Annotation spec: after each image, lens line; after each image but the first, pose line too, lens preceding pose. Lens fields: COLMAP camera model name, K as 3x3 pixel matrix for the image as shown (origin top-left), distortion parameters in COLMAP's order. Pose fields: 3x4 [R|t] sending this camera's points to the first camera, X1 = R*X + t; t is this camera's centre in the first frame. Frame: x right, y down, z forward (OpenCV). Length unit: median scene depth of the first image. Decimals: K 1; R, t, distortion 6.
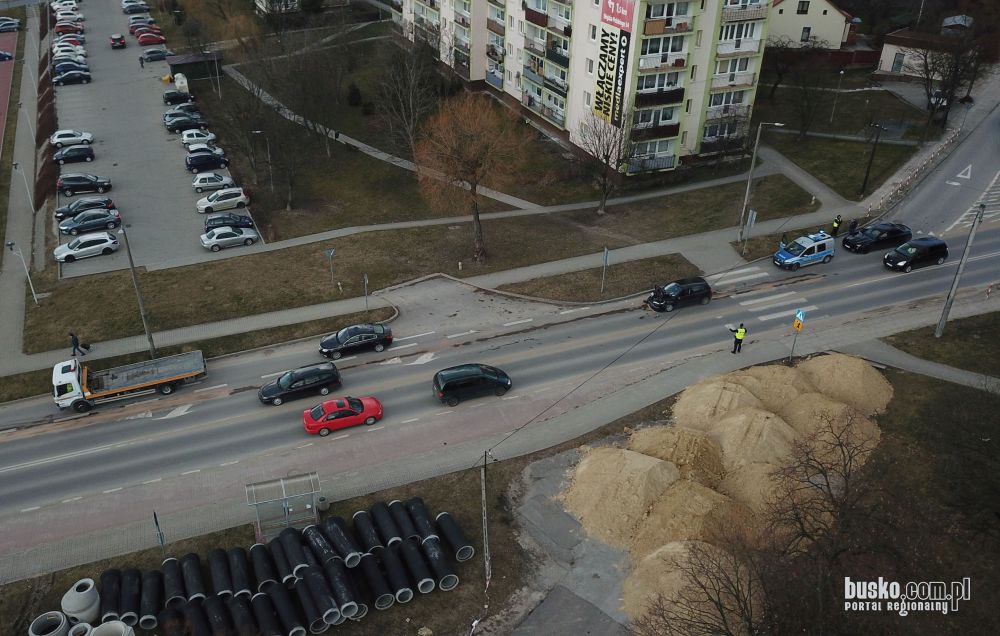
lens RADIAL K [[878.0, 0, 440.3], [0, 878.0, 332.7], [0, 0, 1]] dist [-0.013577, 0.033899]
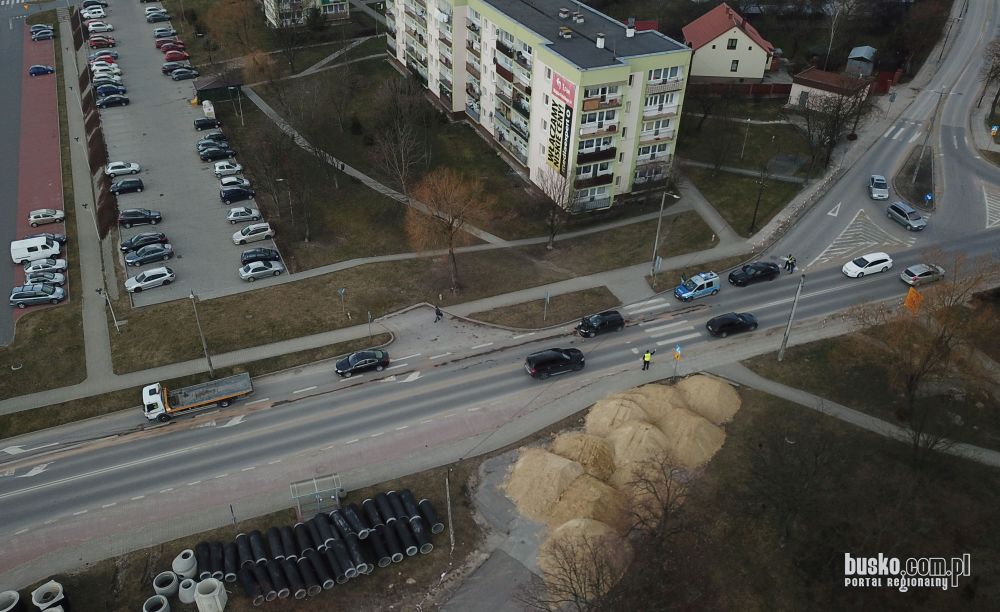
lens RADIAL K [[836.8, 0, 463.0], [0, 836.8, 324.2], [0, 0, 1]] dist [0.014358, -0.007015]
pose [[0.999565, -0.007290, 0.028564, 0.019160], [0.005181, 0.997304, 0.073199, -0.118218], [-0.029021, -0.073019, 0.996908, -0.240779]]
